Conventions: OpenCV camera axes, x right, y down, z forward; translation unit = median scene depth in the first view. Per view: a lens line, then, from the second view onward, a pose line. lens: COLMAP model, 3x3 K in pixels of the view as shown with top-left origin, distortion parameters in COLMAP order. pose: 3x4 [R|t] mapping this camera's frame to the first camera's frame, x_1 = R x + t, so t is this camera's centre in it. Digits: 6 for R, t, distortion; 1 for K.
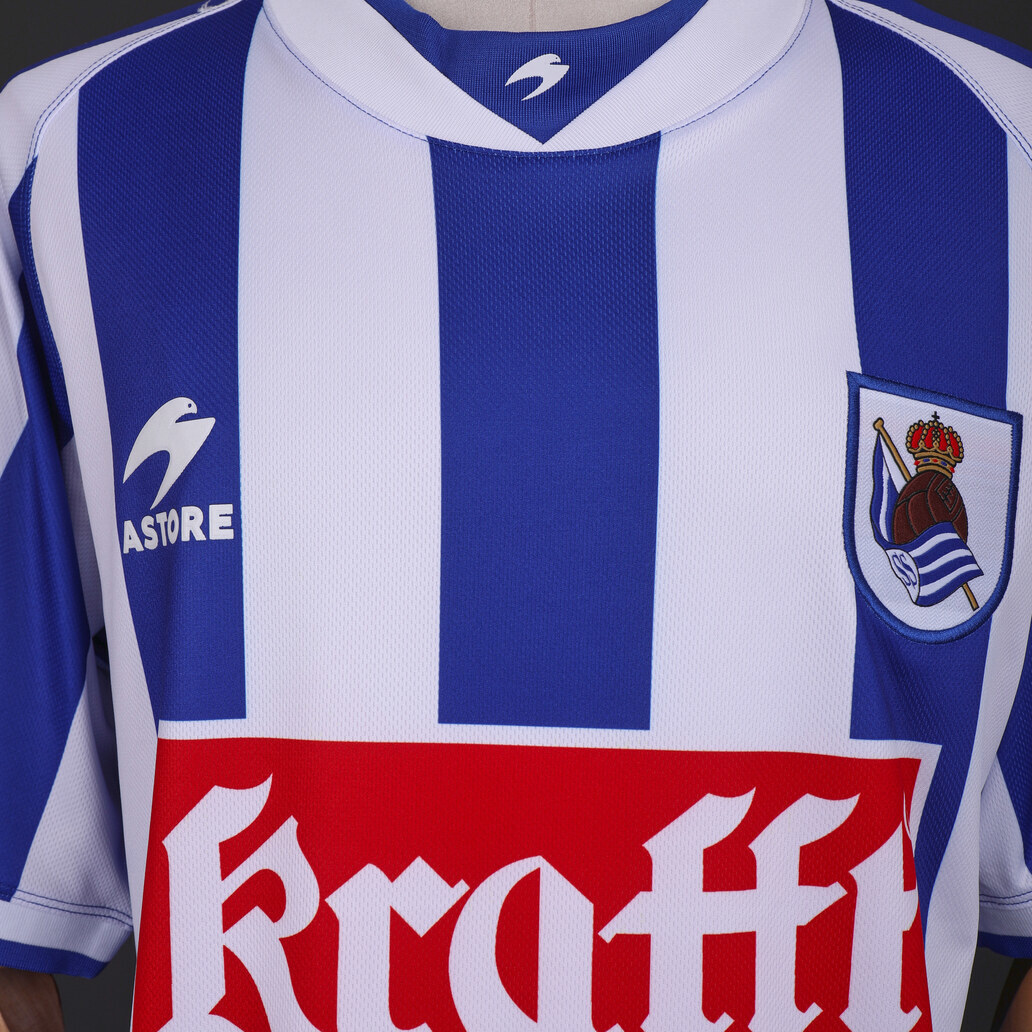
lens RADIAL K [[1423.9, 0, 510.6], [0, 1423.9, 517.5], [0, 0, 1]] dist [-0.051517, 0.000000]
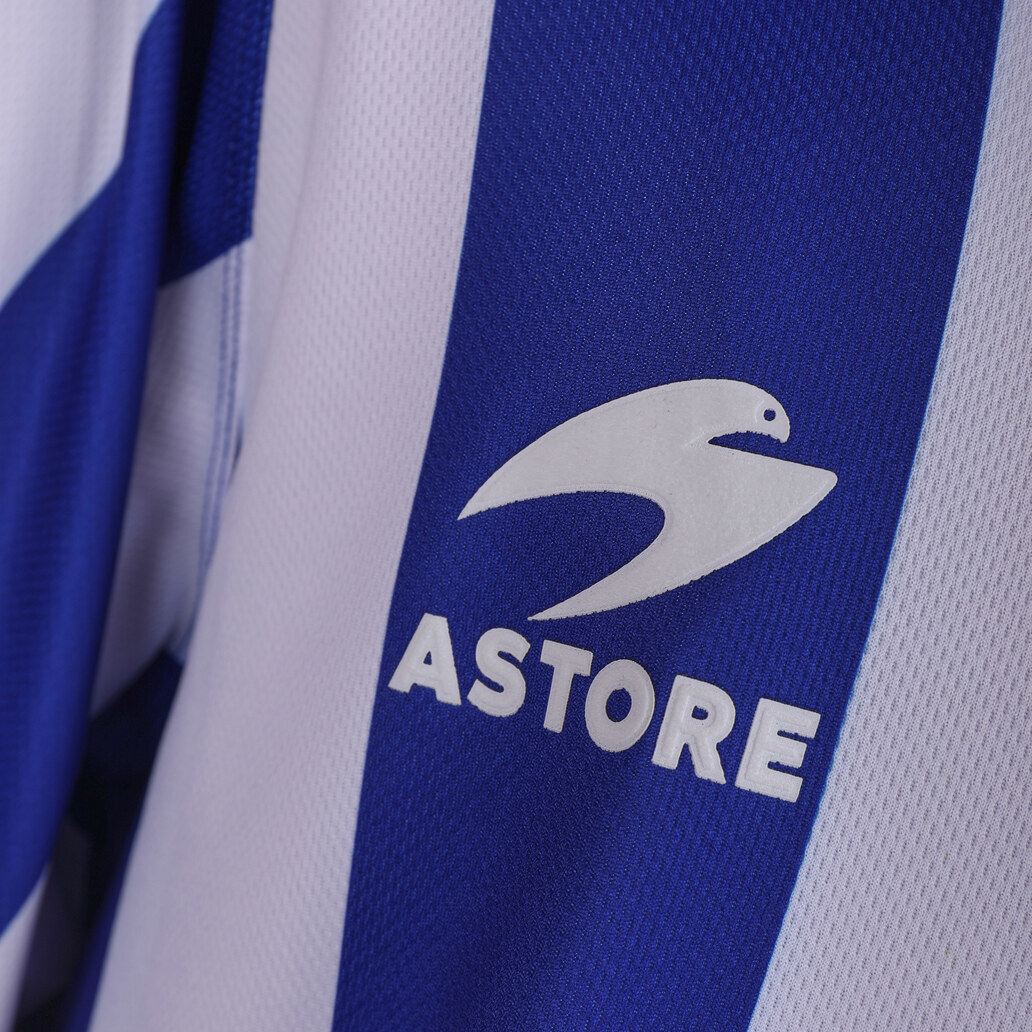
lens RADIAL K [[1974.9, 0, 515.2], [0, 1974.9, 513.8], [0, 0, 1]] dist [0.015233, 0.000000]
pose [[0.924769, 0.296795, 0.238151, -0.407651], [-0.315319, 0.948013, 0.042964, -0.056058], [-0.213018, -0.114826, 0.970277, 0.514881]]
